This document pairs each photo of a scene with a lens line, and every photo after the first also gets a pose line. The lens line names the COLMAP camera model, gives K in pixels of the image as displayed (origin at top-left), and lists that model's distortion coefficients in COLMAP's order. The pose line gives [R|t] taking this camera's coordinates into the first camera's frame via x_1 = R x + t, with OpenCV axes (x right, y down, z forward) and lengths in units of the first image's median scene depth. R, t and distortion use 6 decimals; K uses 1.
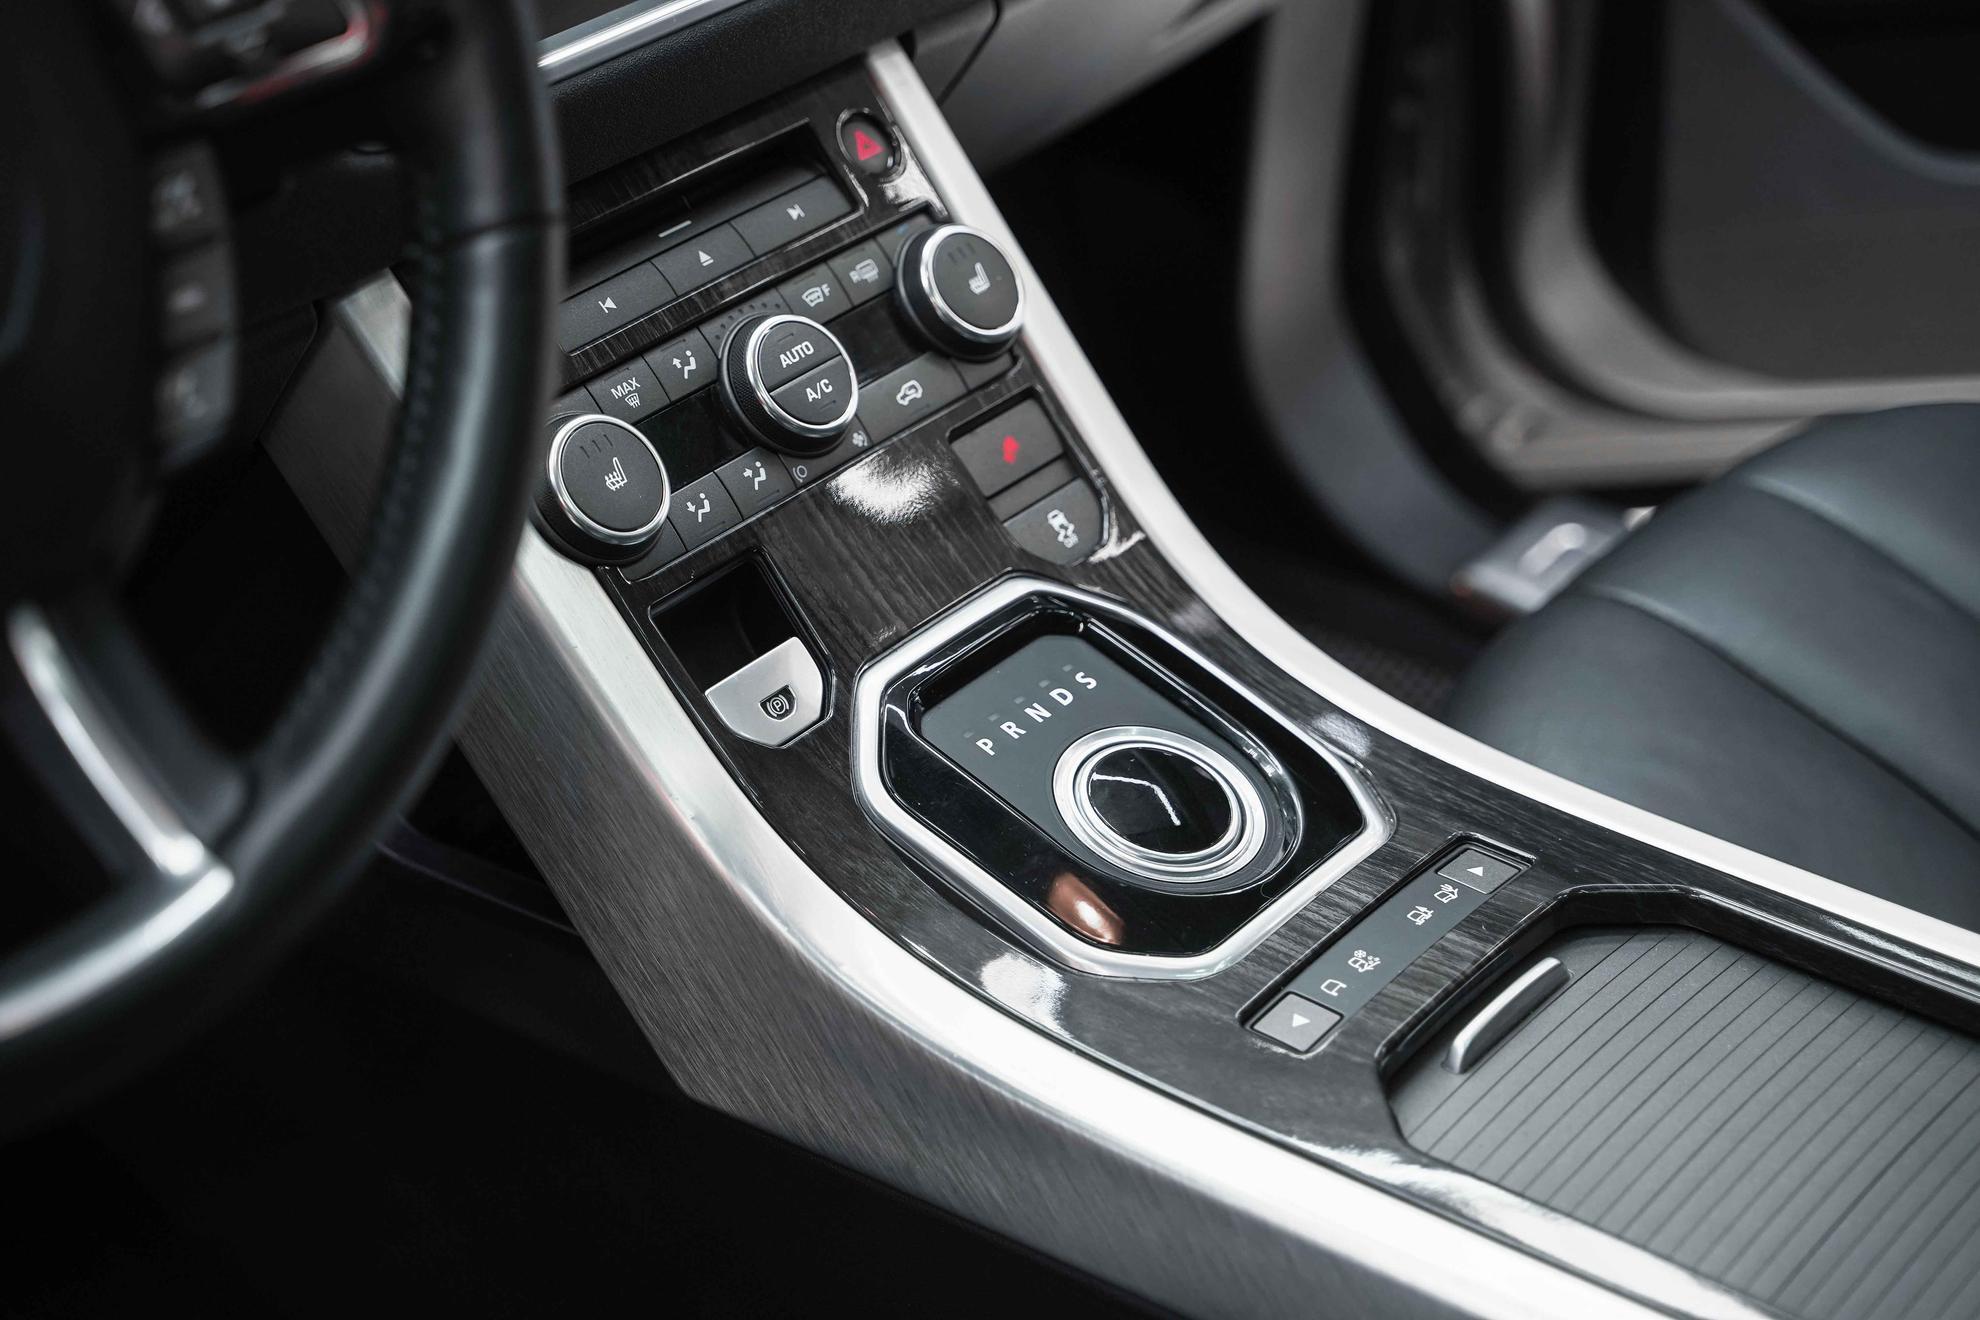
lens RADIAL K [[3777.9, 0, 991.3], [0, 3777.9, 666.0], [0, 0, 1]] dist [-0.022861, 0.000000]
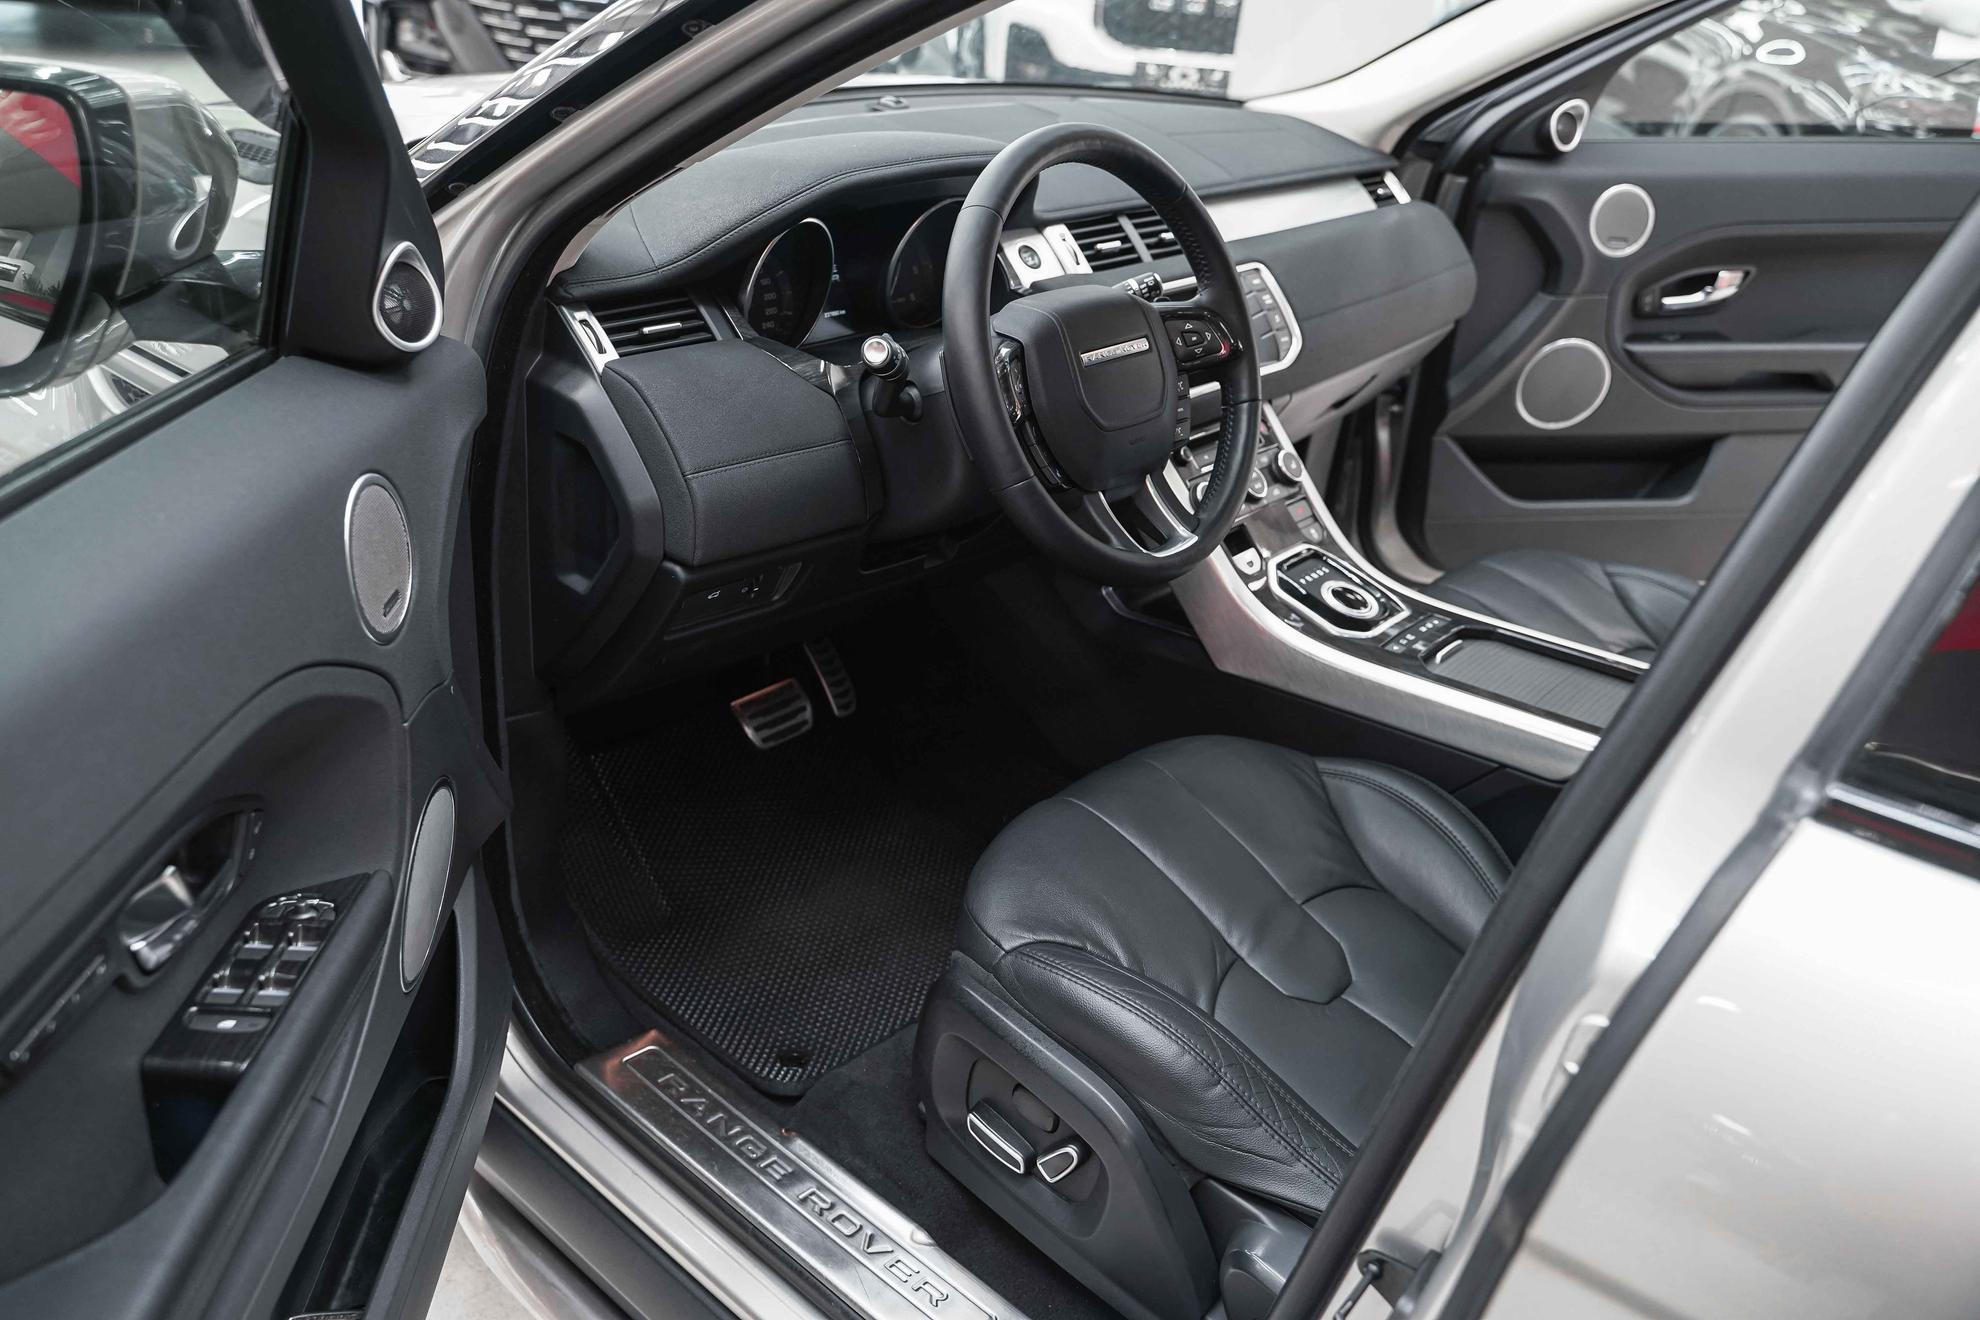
lens RADIAL K [[1610.1, 0, 992.0], [0, 1610.1, 672.8], [0, 0, 1]] dist [-0.014088, 0.011732]
pose [[0.998204, 0.059431, -0.007486, -0.284379], [-0.059865, 0.994080, -0.090666, 0.267784], [0.002053, 0.090951, 0.995853, -0.548106]]
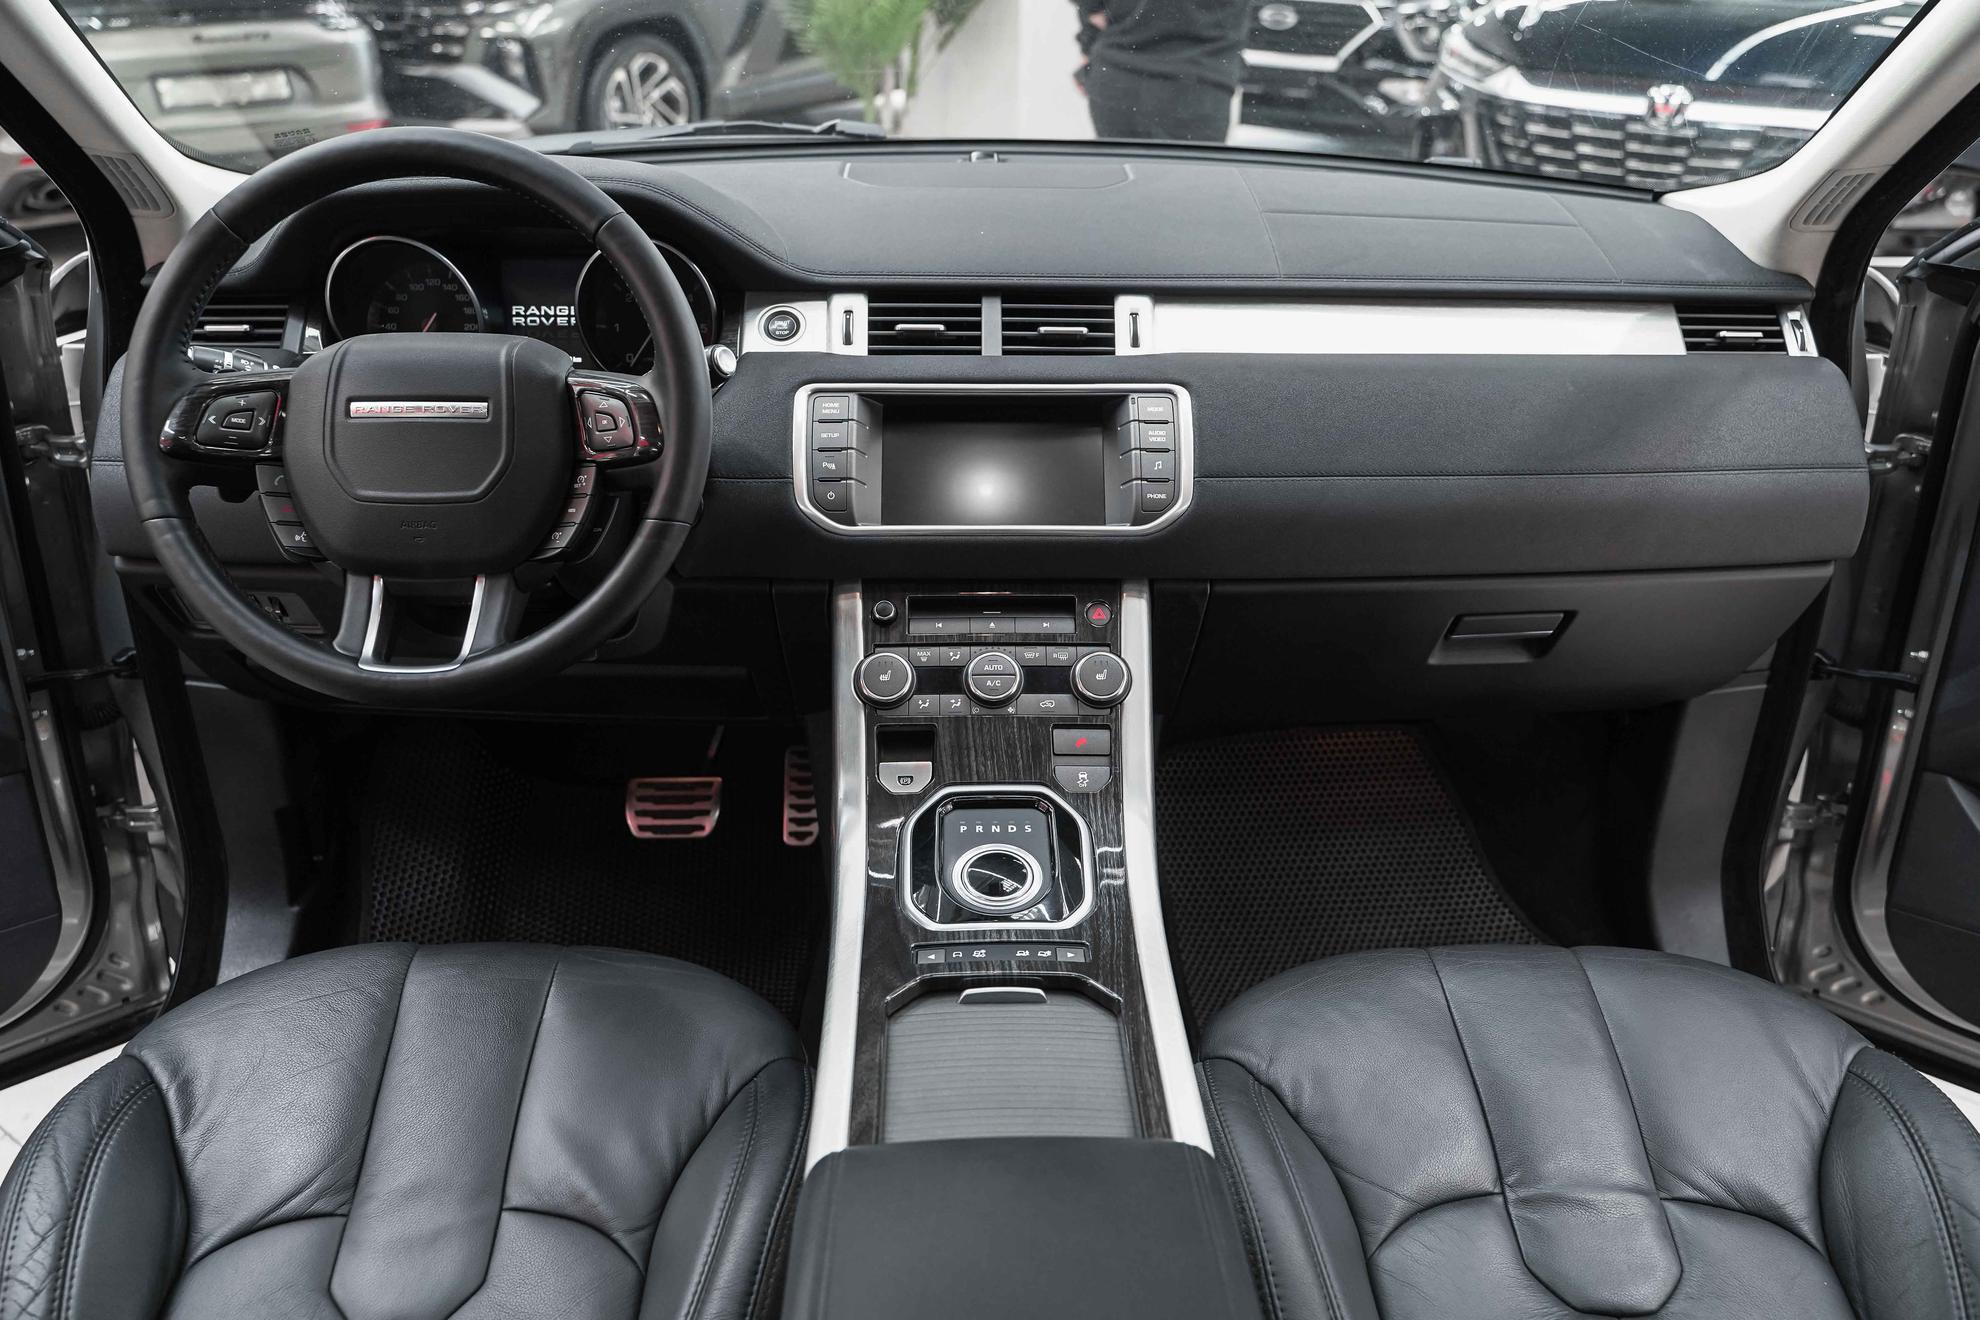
lens RADIAL K [[1610.1, 0, 997.1], [0, 1610.1, 666.3], [0, 0, 1]] dist [-0.014088, 0.011732]
pose [[0.642530, 0.292777, -0.708122, 0.731445], [-0.400470, 0.916180, 0.015425, -0.102108], [0.653283, 0.273671, 0.705922, 0.230068]]
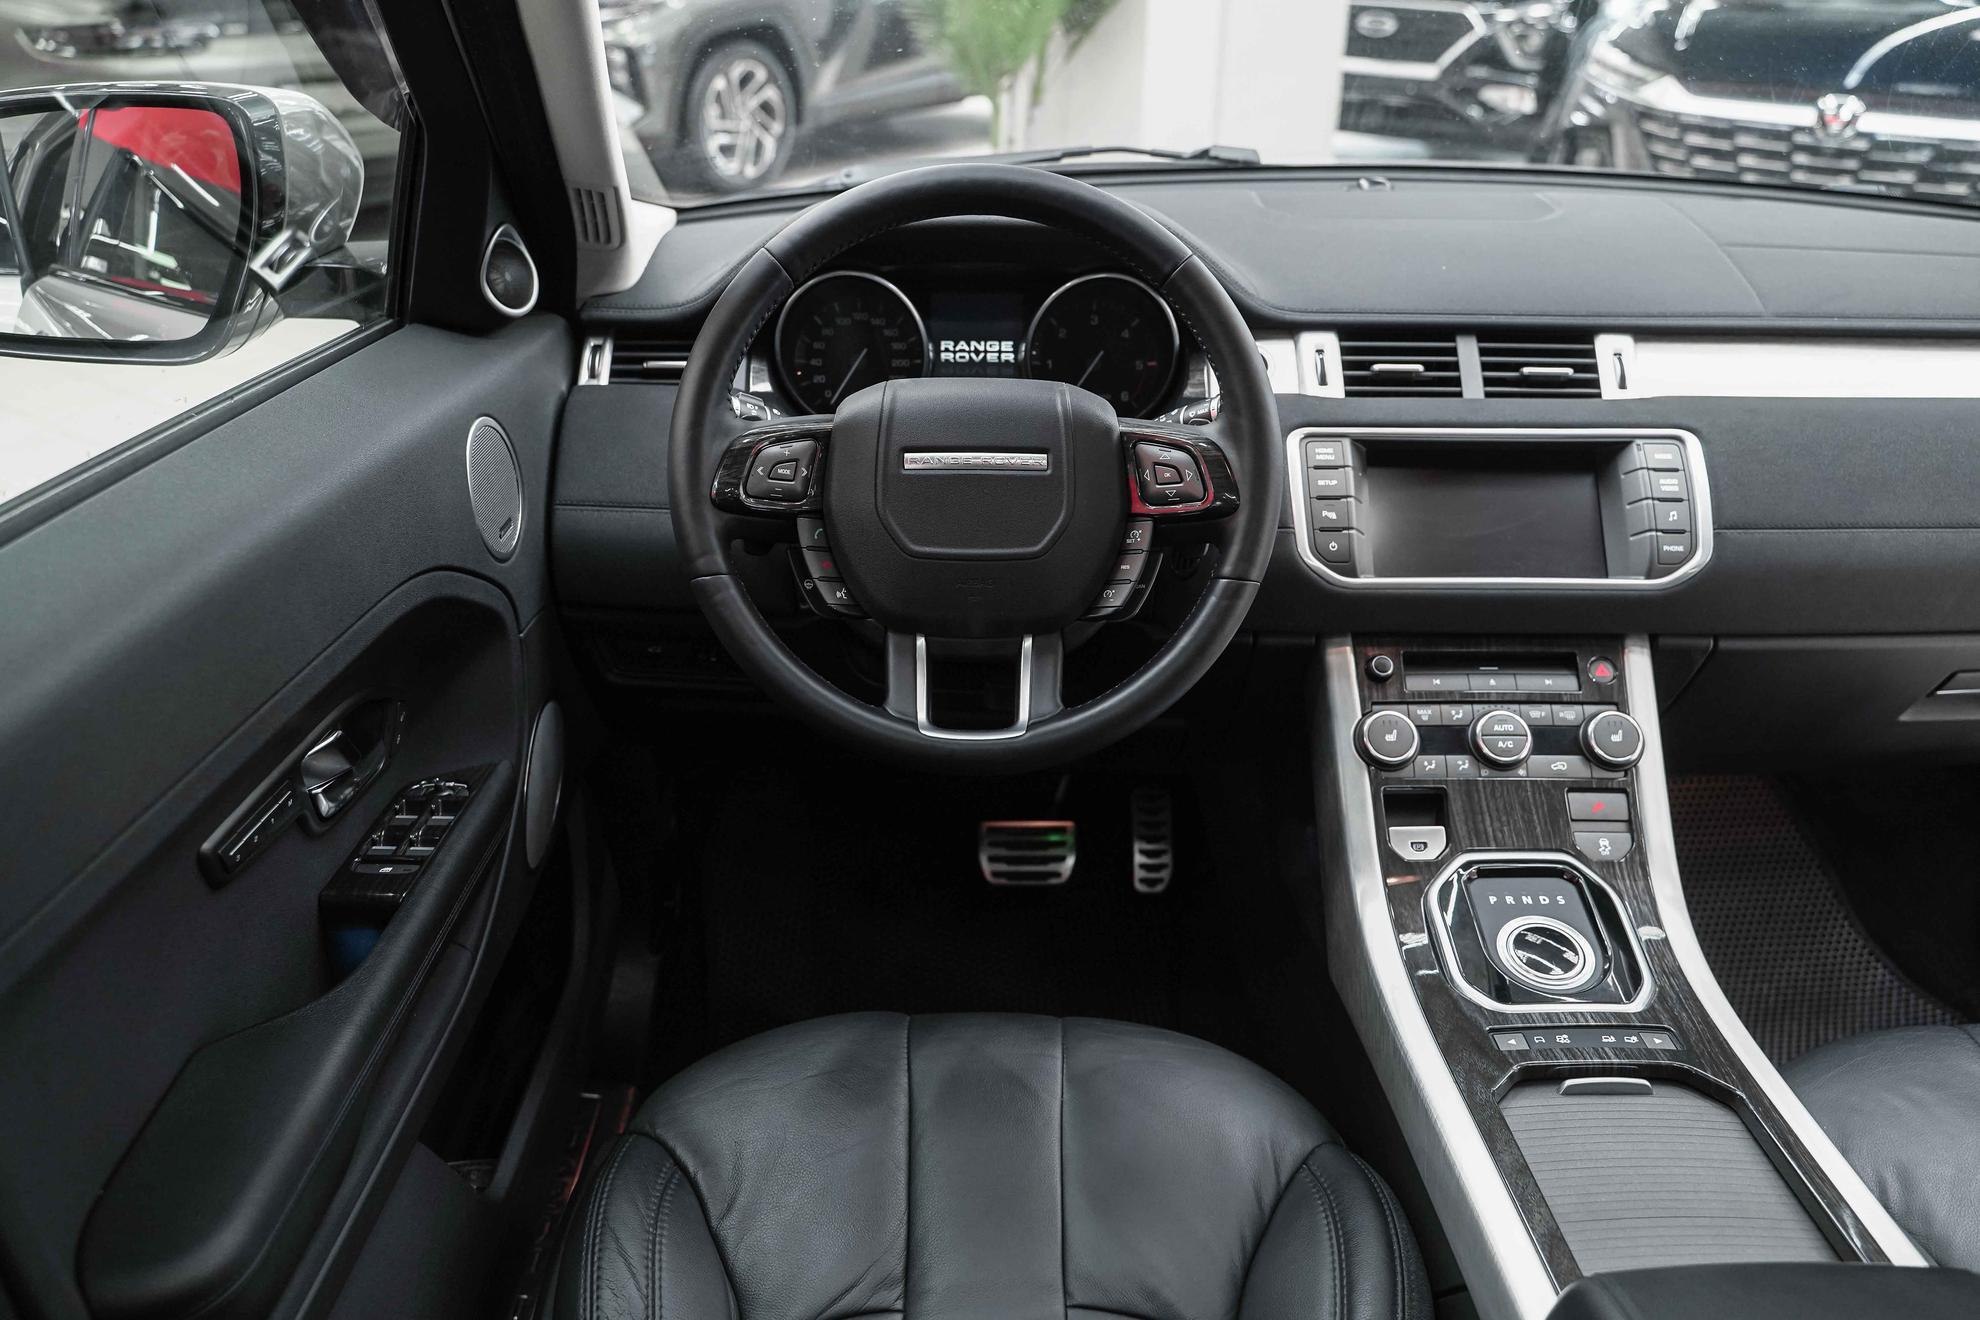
lens RADIAL K [[1610.1, 0, 989.1], [0, 1610.1, 664.0], [0, 0, 1]] dist [-0.014088, 0.011732]
pose [[0.627732, 0.294664, -0.720503, 0.481864], [-0.405976, 0.913666, 0.019959, -0.005734], [0.664181, 0.279978, 0.693164, 0.044688]]
